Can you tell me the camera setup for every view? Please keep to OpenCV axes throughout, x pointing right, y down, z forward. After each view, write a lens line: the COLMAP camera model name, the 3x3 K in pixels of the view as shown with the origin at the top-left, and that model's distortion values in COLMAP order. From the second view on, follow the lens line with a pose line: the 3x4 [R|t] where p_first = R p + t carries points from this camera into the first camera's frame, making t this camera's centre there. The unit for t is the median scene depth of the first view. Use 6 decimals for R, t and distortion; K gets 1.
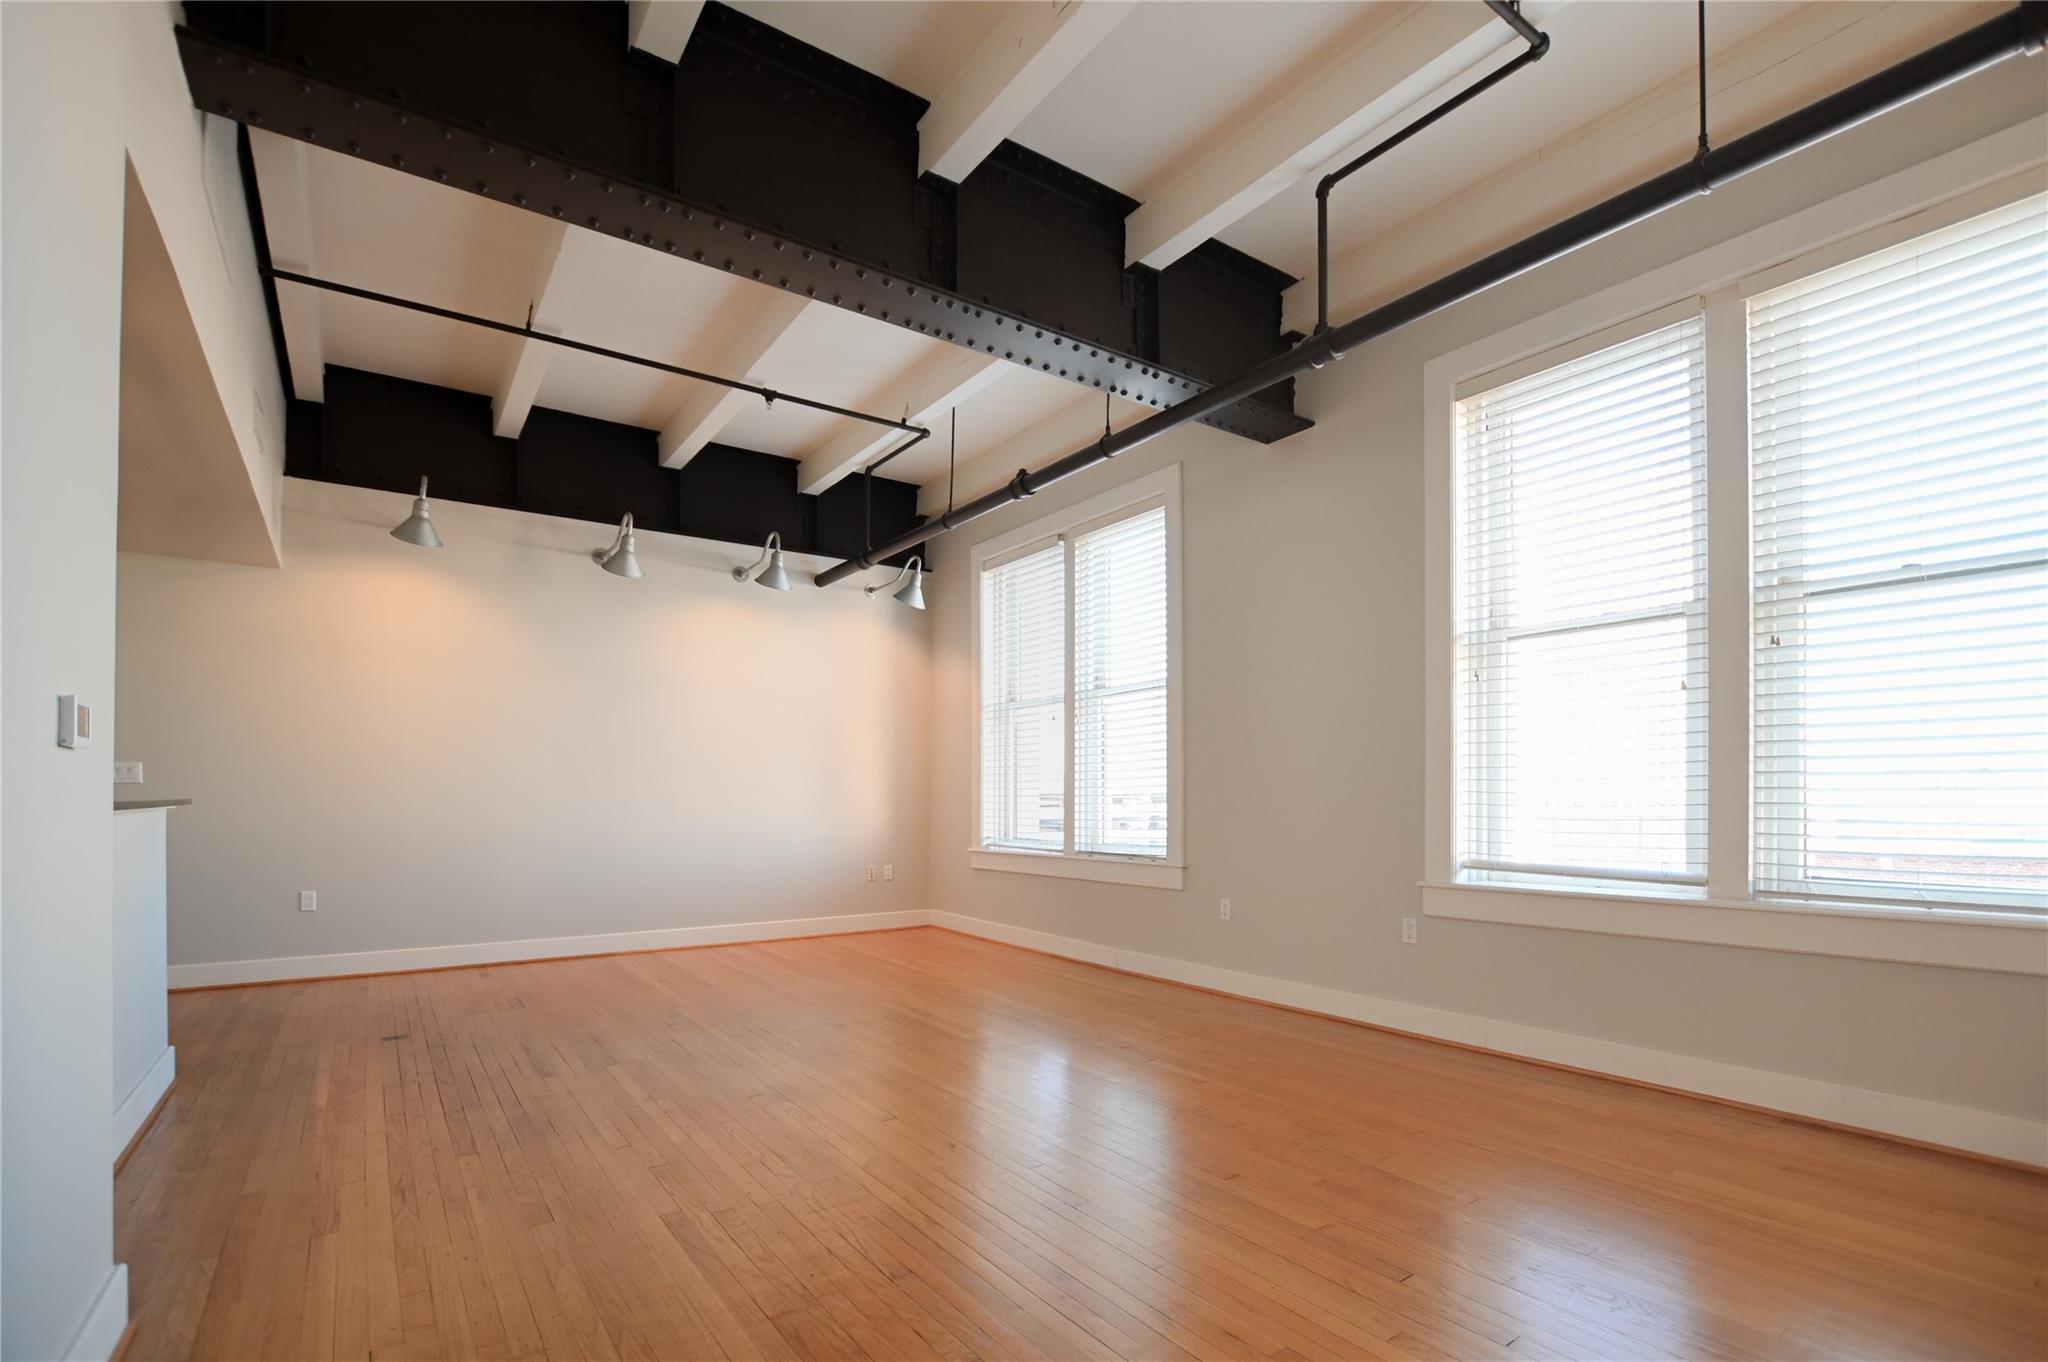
lens RADIAL K [[978.4, 0, 1021.4], [0, 978.4, 798.5], [0, 0, 1]] dist [-0.011787, 0.000025]
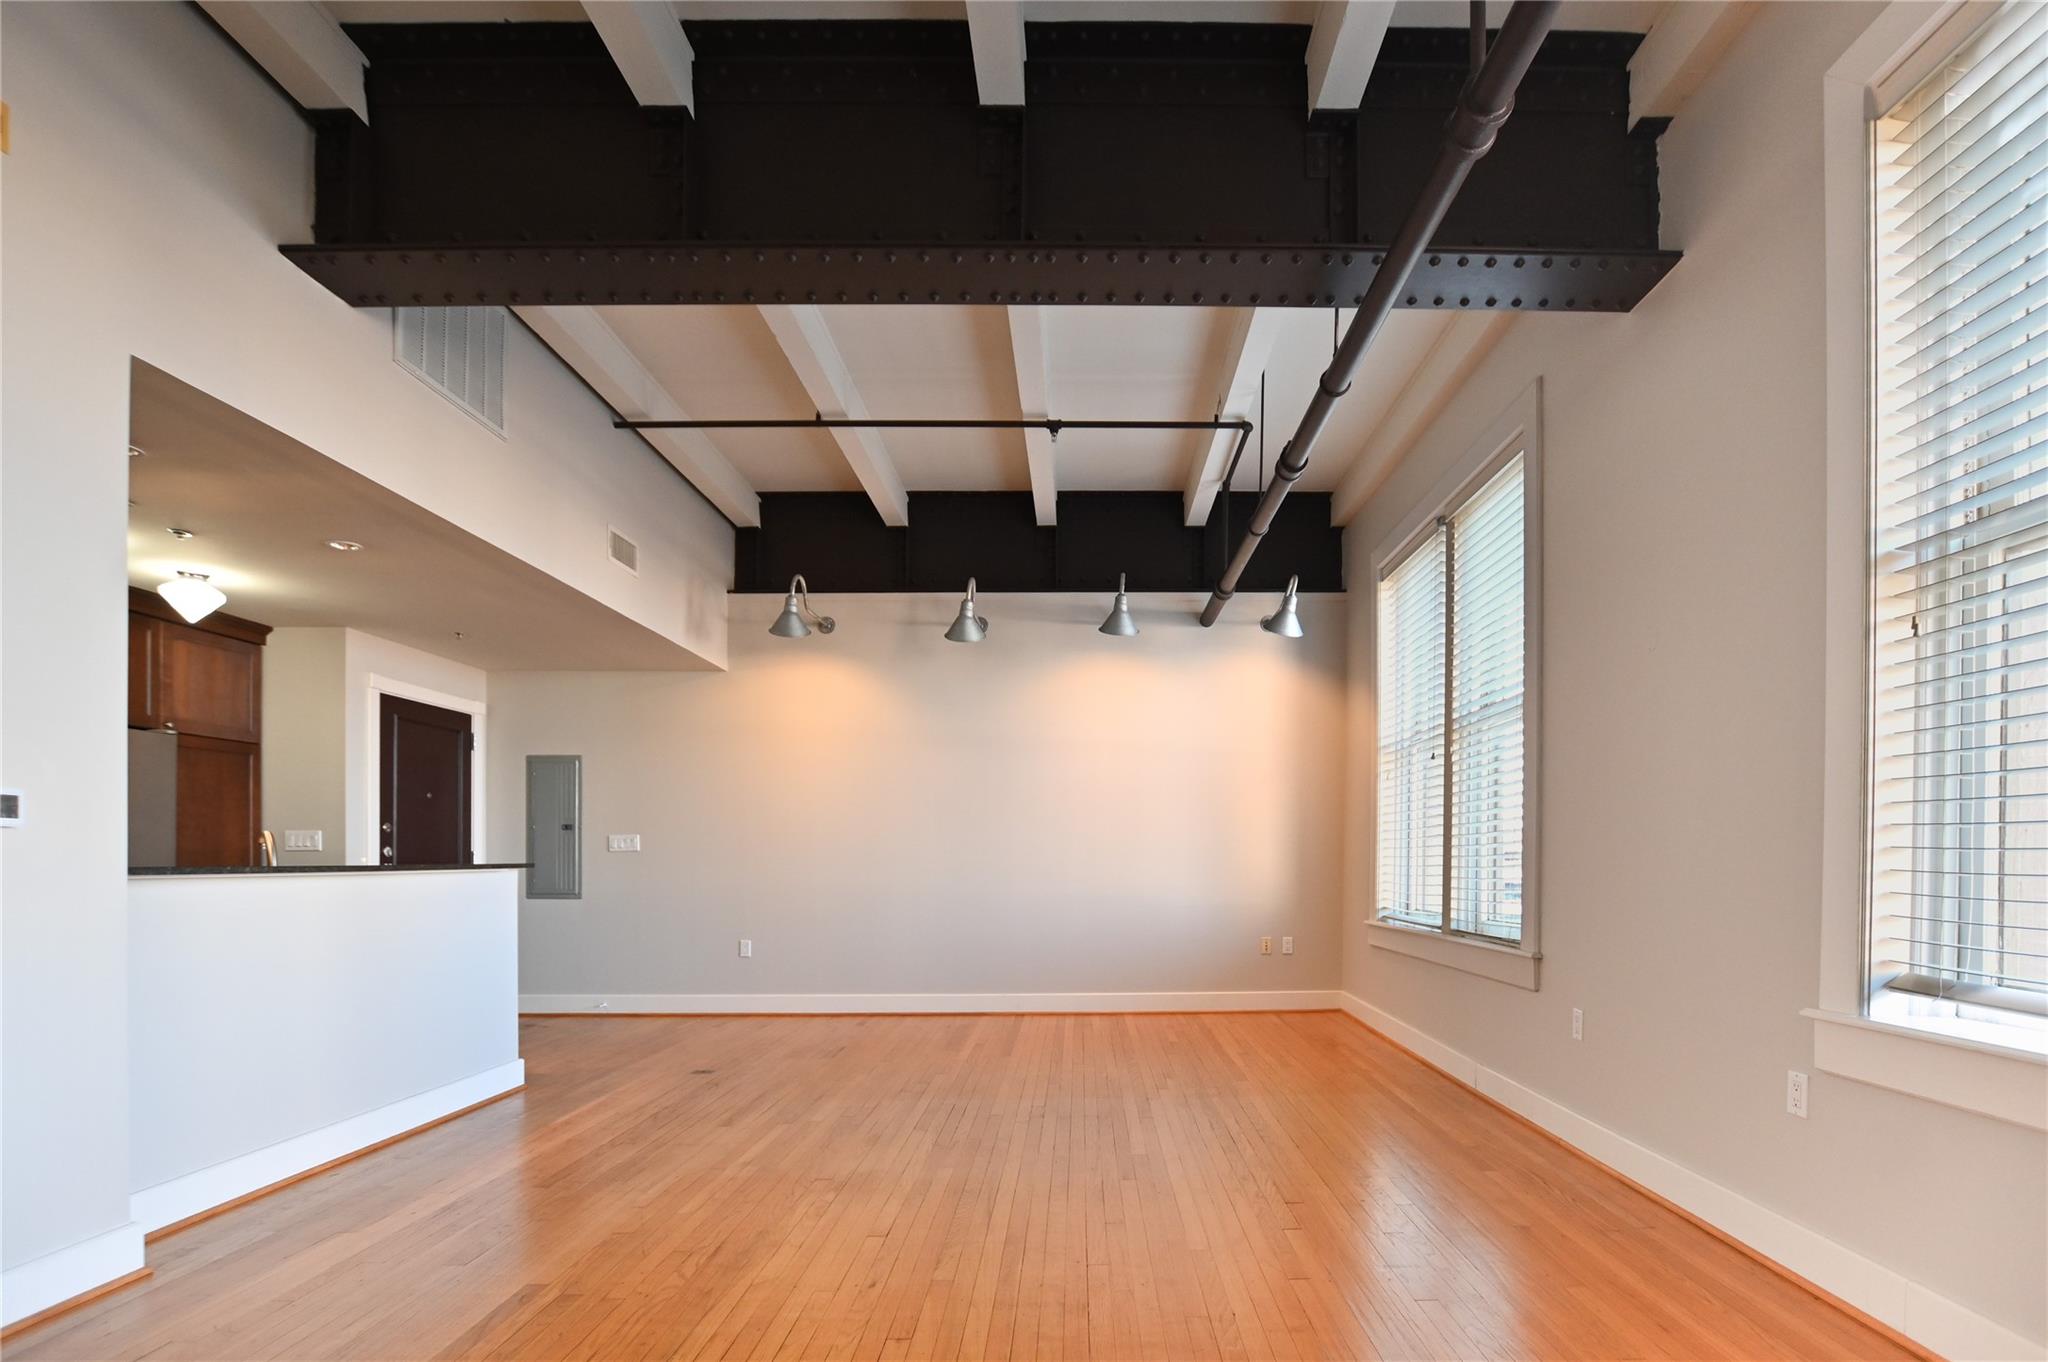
lens RADIAL K [[1009.0, 0, 1011.5], [0, 1009.0, 877.4], [0, 0, 1]] dist [-0.005379, -0.001814]
pose [[0.822262, 0.007616, -0.569059, 0.218542], [0.002444, 0.999854, 0.016913, -0.001328], [0.569104, -0.015298, 0.822123, 0.156958]]
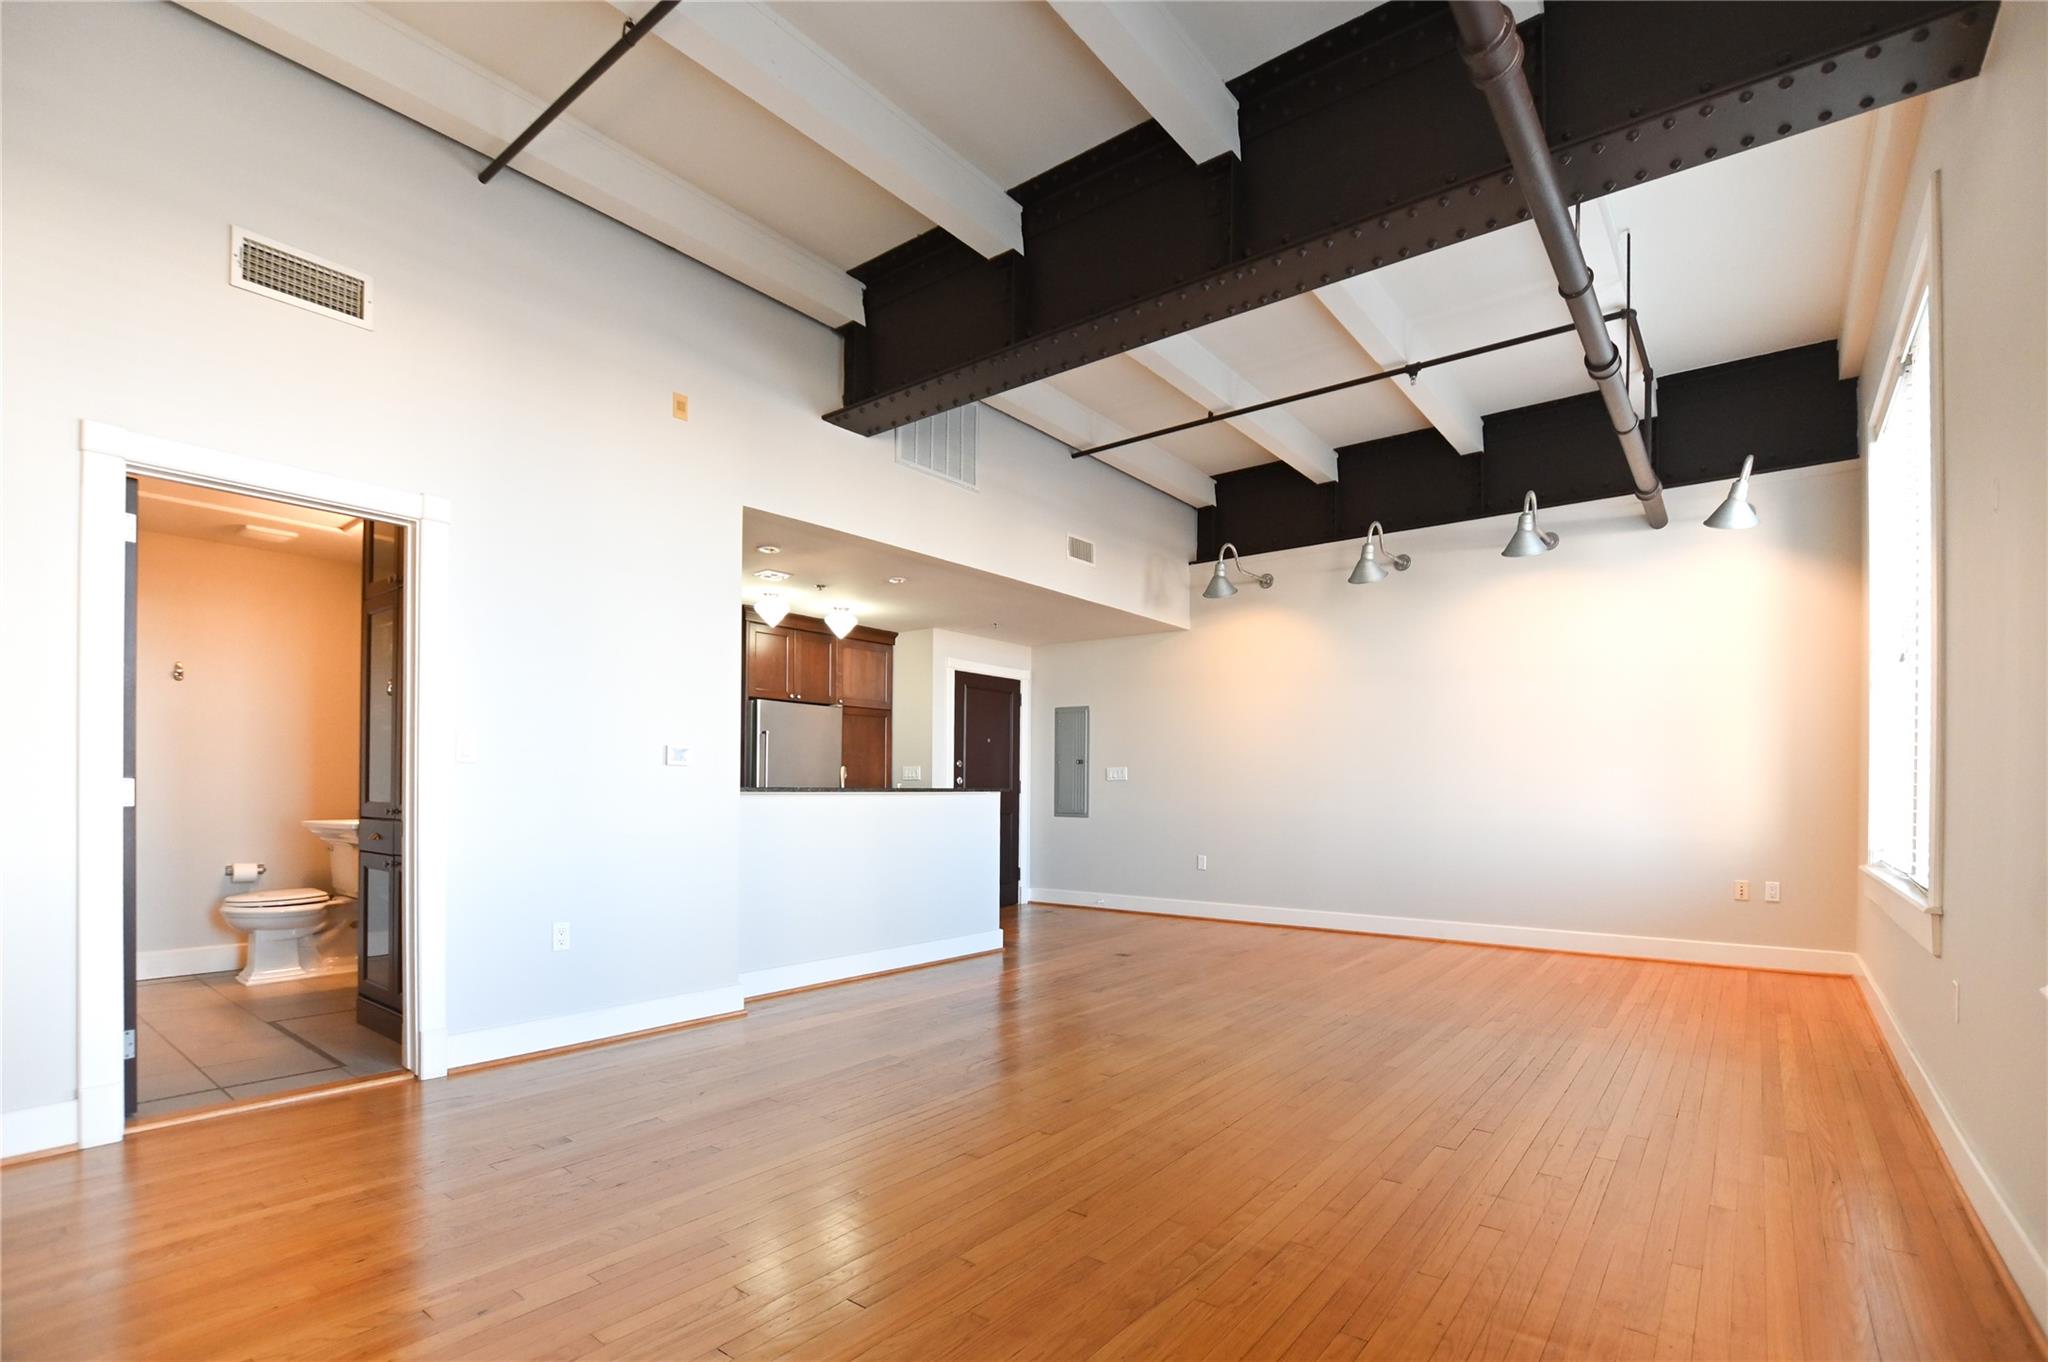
lens RADIAL K [[947.8, 0, 1034.3], [0, 947.8, 779.8], [0, 0, 1]] dist [-0.011986, 0.000155]
pose [[0.287670, -0.006637, -0.957707, 0.463997], [-0.002961, 0.999965, -0.007820, -0.000480], [0.957725, 0.005085, 0.287640, 0.331665]]
